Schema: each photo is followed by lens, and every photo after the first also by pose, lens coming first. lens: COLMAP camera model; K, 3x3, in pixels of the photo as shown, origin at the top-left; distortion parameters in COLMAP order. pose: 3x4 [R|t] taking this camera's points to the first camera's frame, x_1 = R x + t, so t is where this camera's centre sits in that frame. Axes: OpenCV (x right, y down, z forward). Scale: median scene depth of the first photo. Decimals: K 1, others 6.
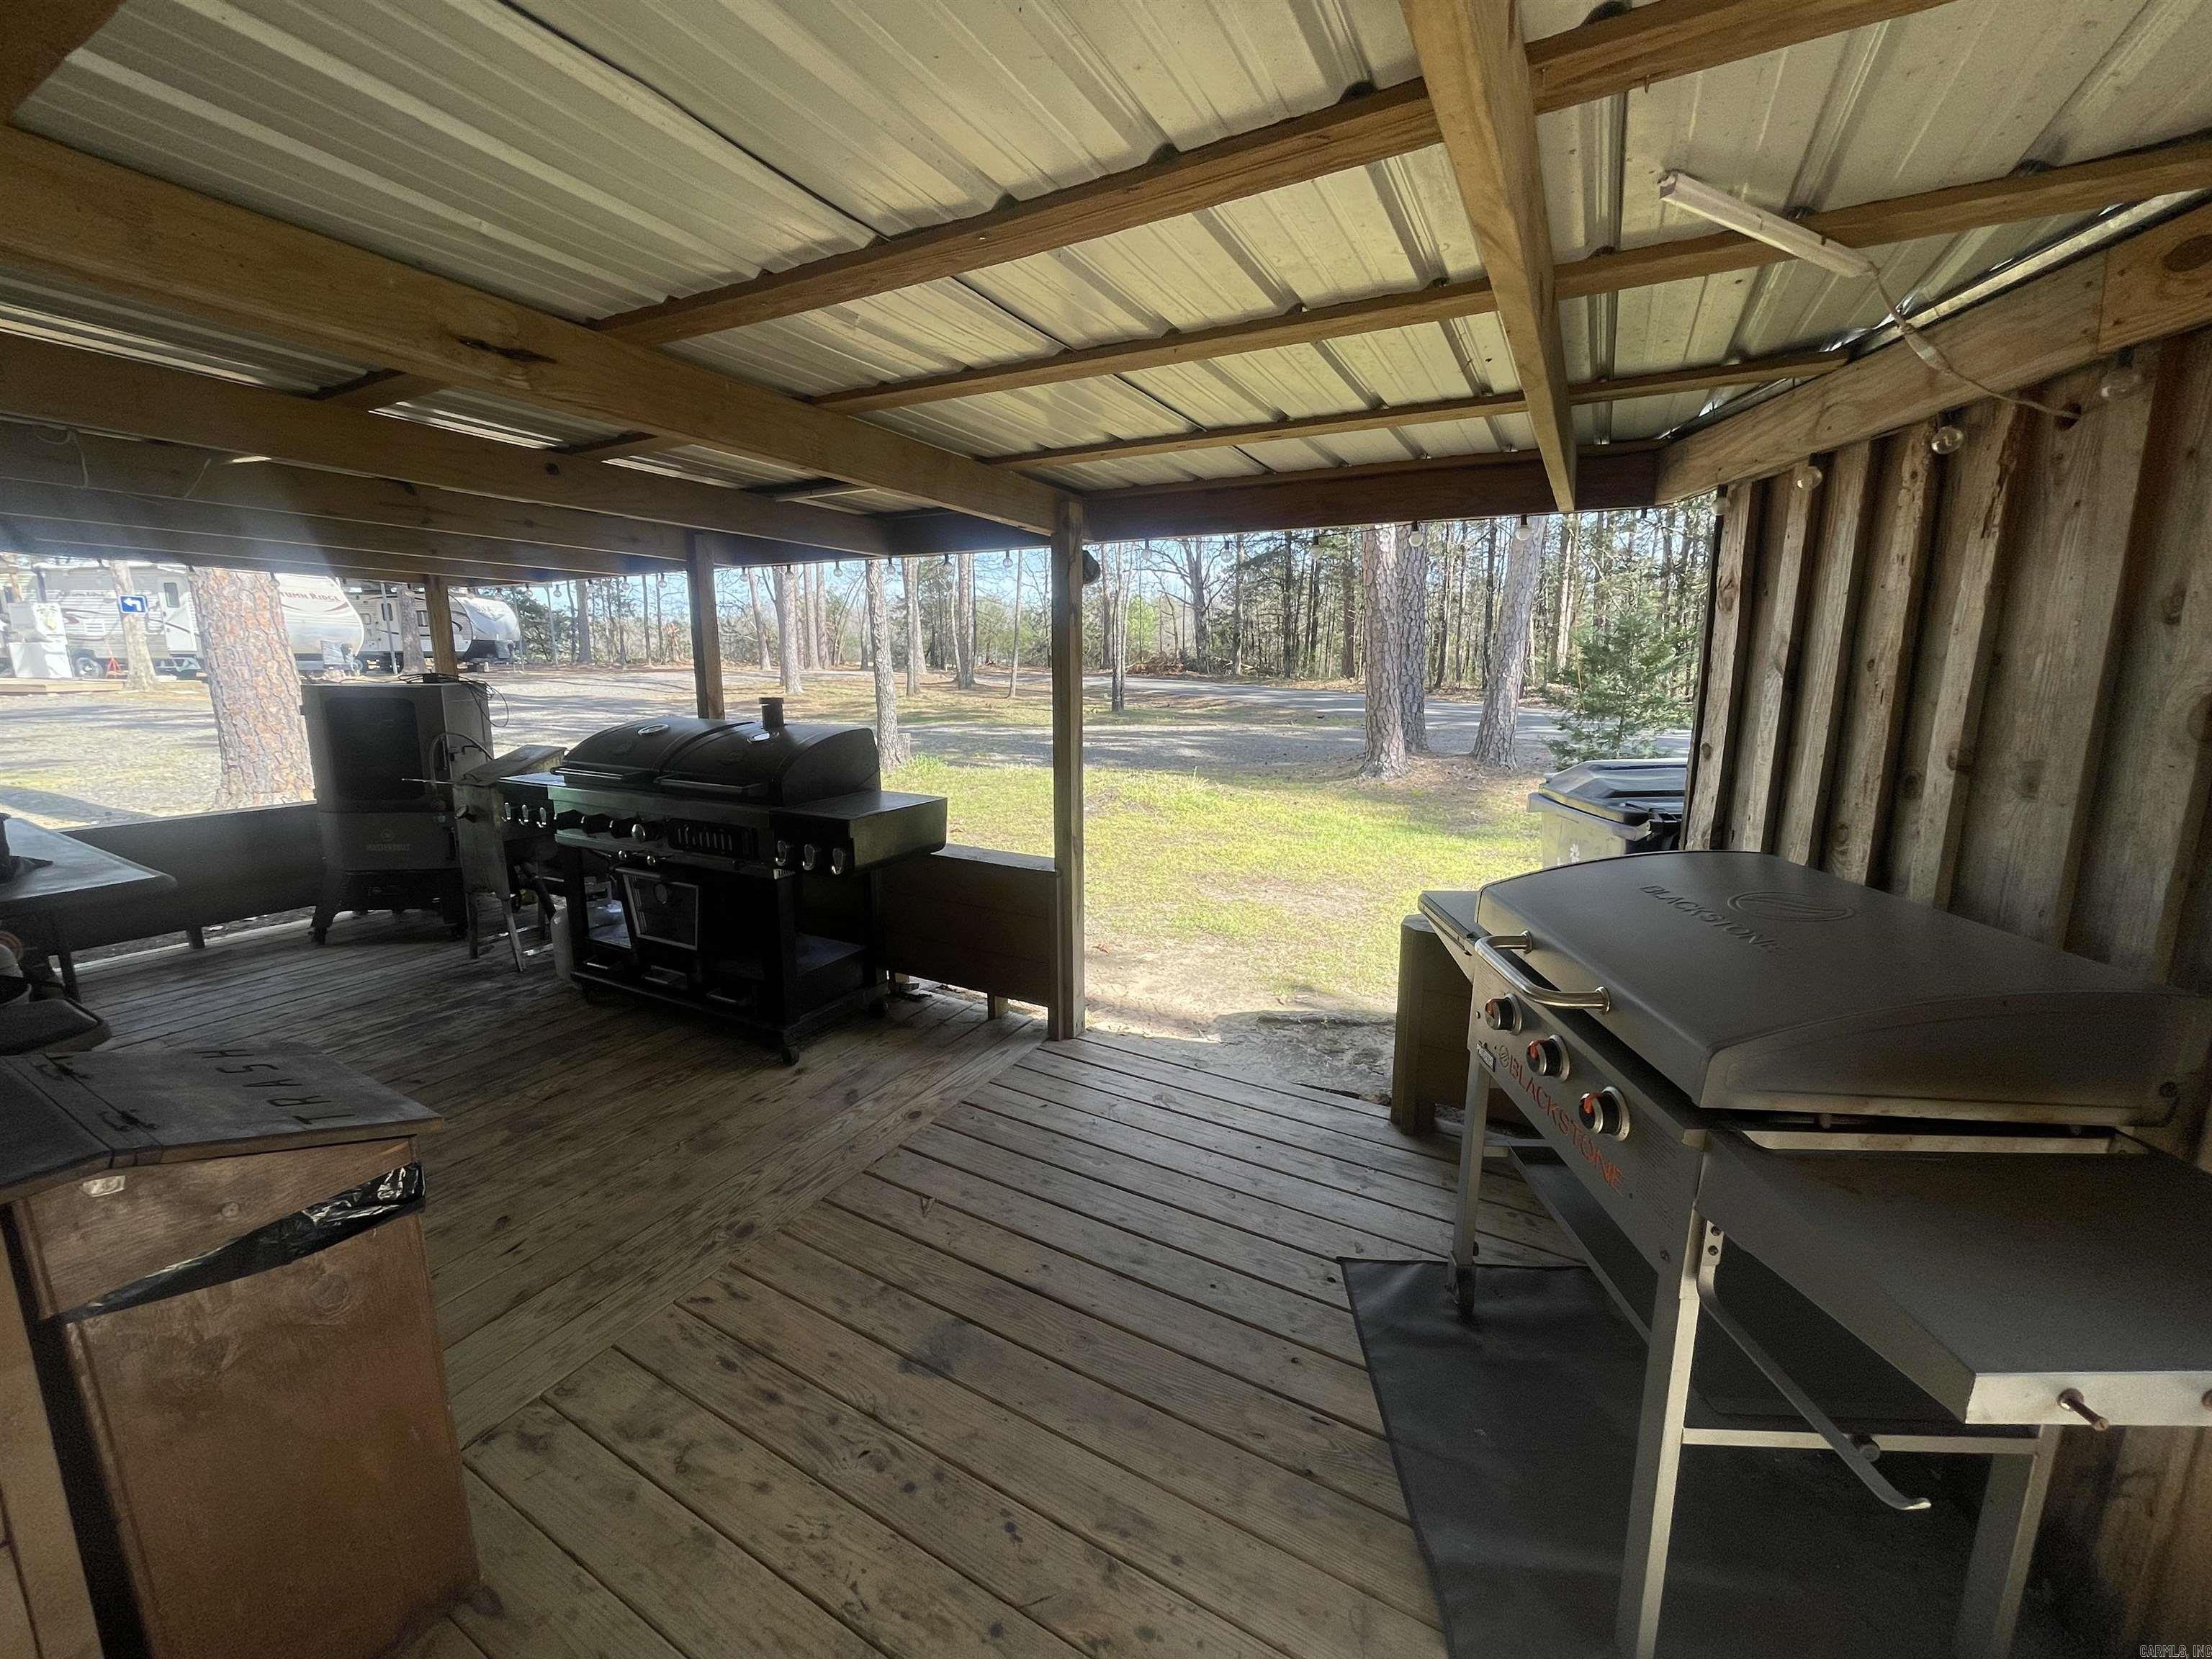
lens RADIAL K [[882.6, 0, 1100.9], [0, 882.6, 829.0], [0, 0, 1]] dist [0.002175, -0.000175]
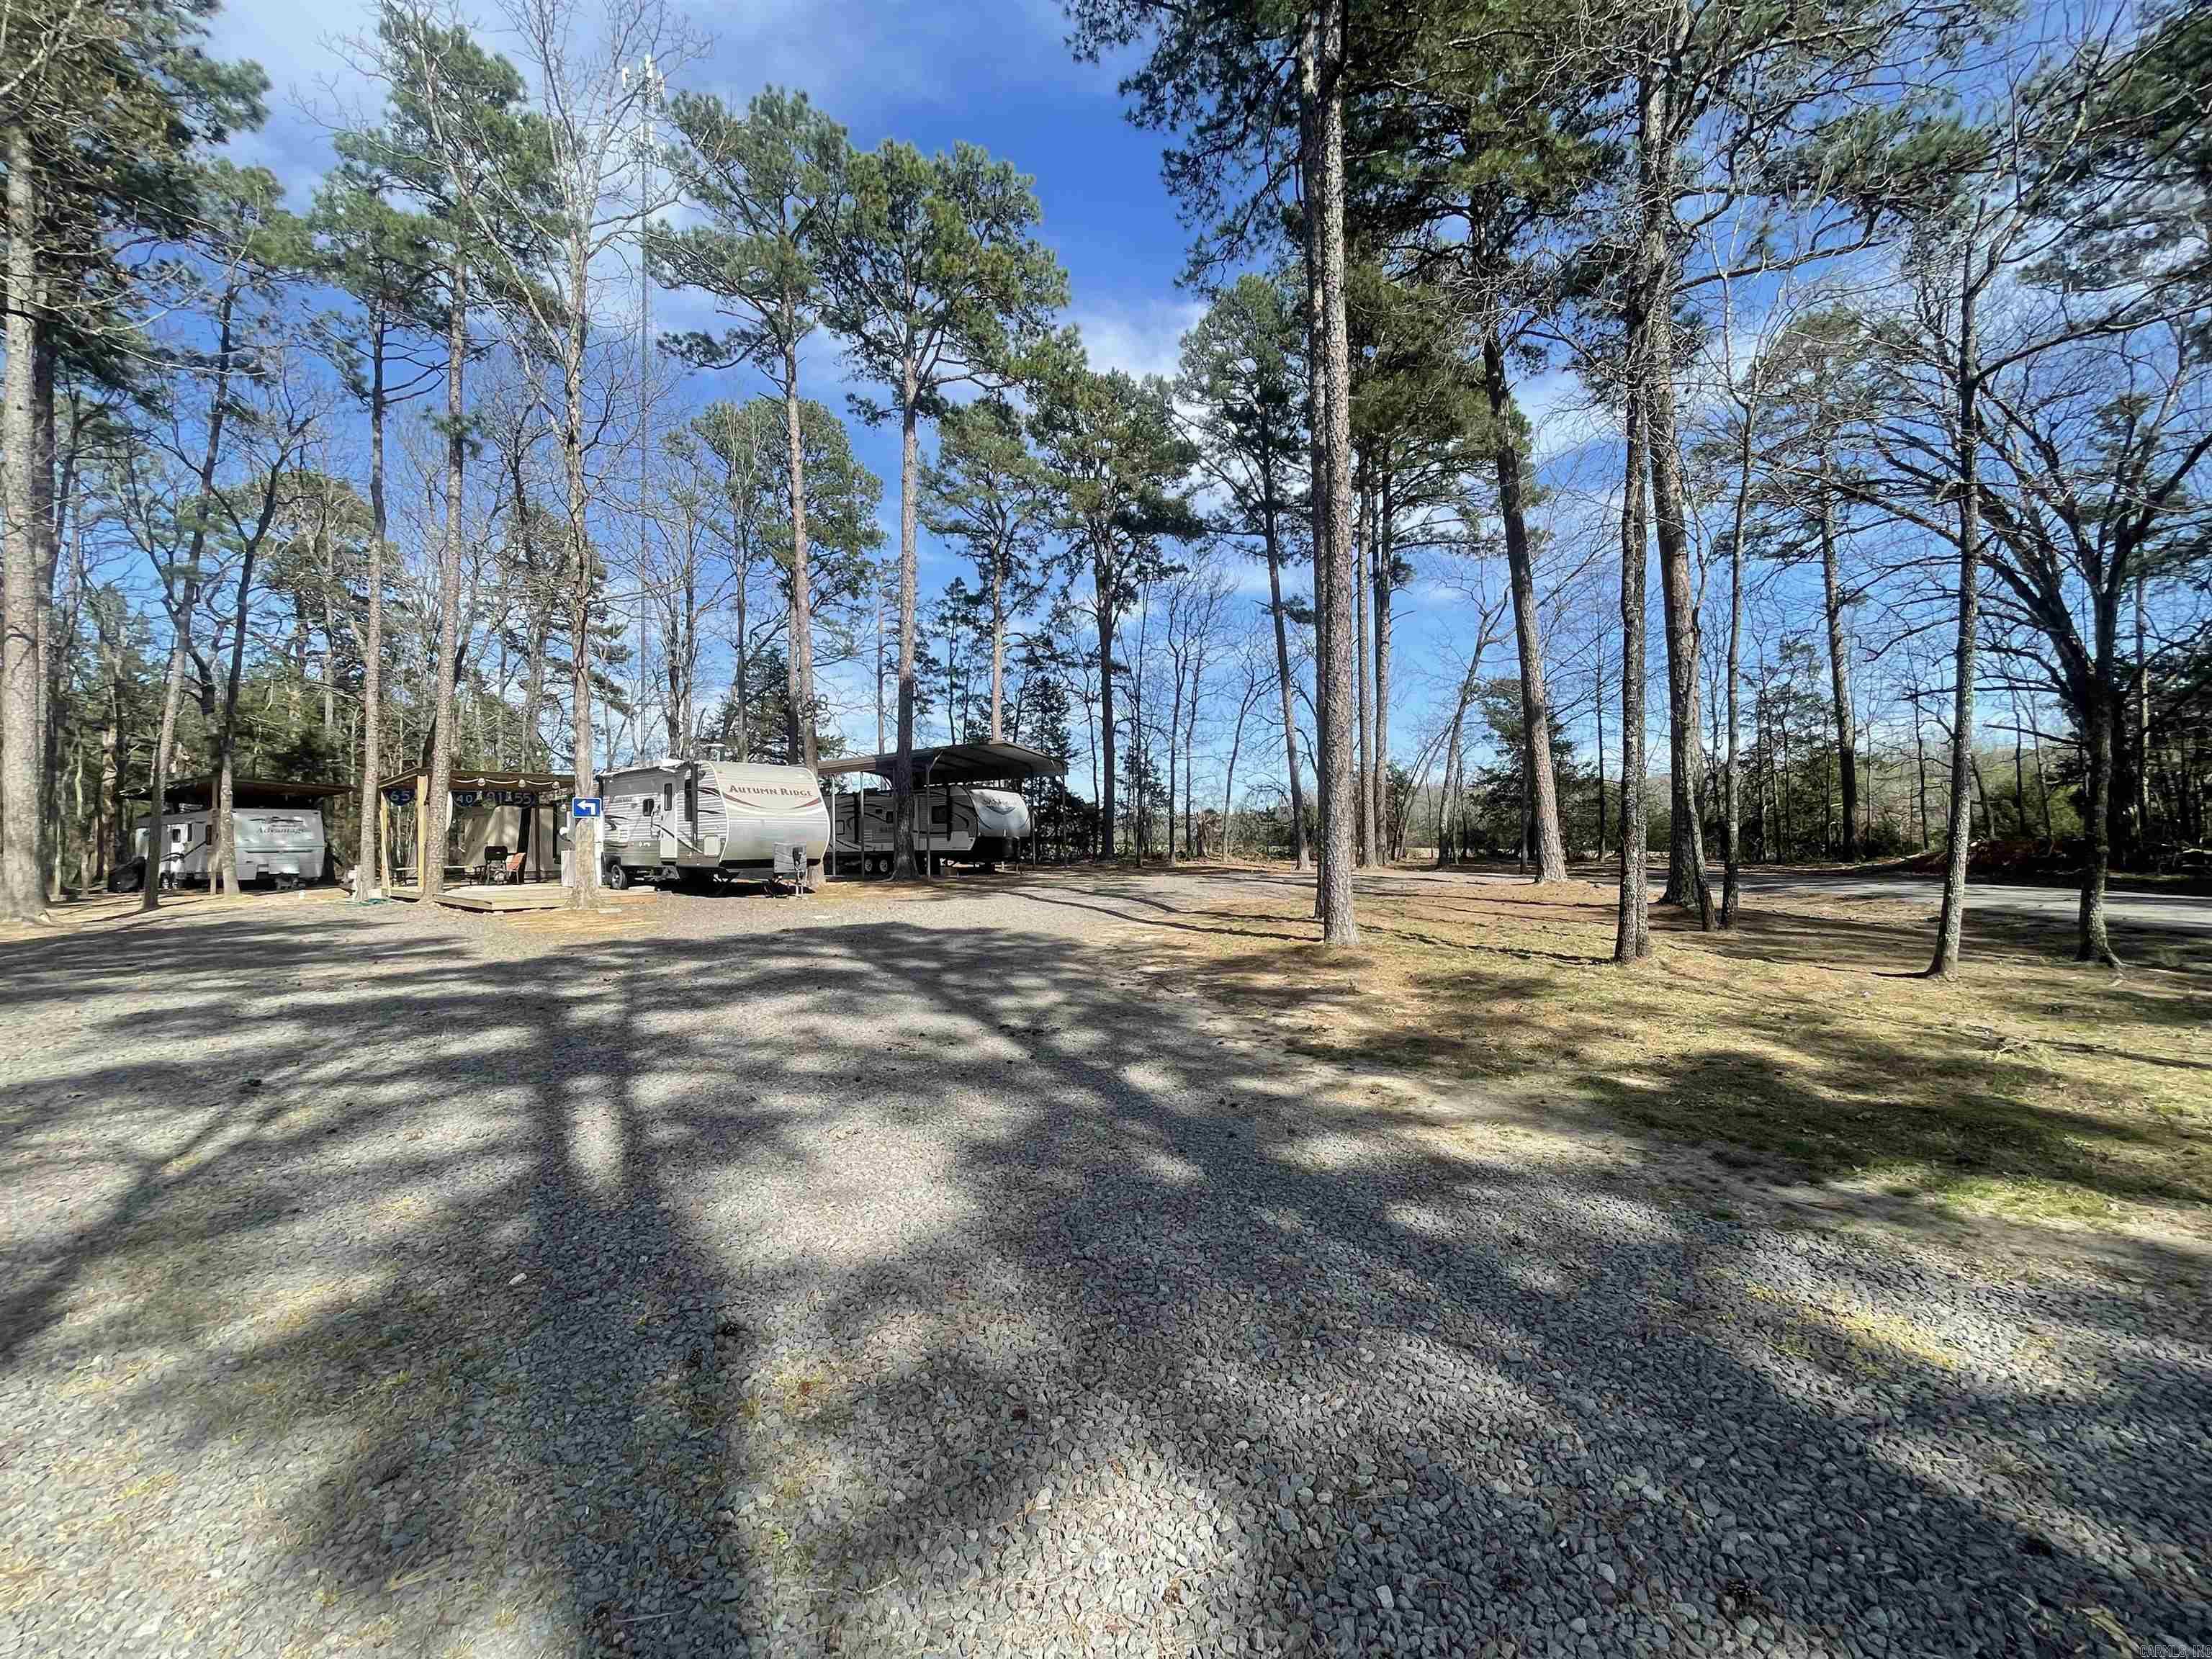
lens RADIAL K [[882.6, 0, 1100.9], [0, 882.6, 829.0], [0, 0, 1]] dist [0.002175, -0.000175]
pose [[0.825613, -0.041586, -0.562703, -0.121699], [-0.079451, 0.978775, -0.188909, -0.066367], [0.558615, 0.200673, 0.804785, 0.352484]]
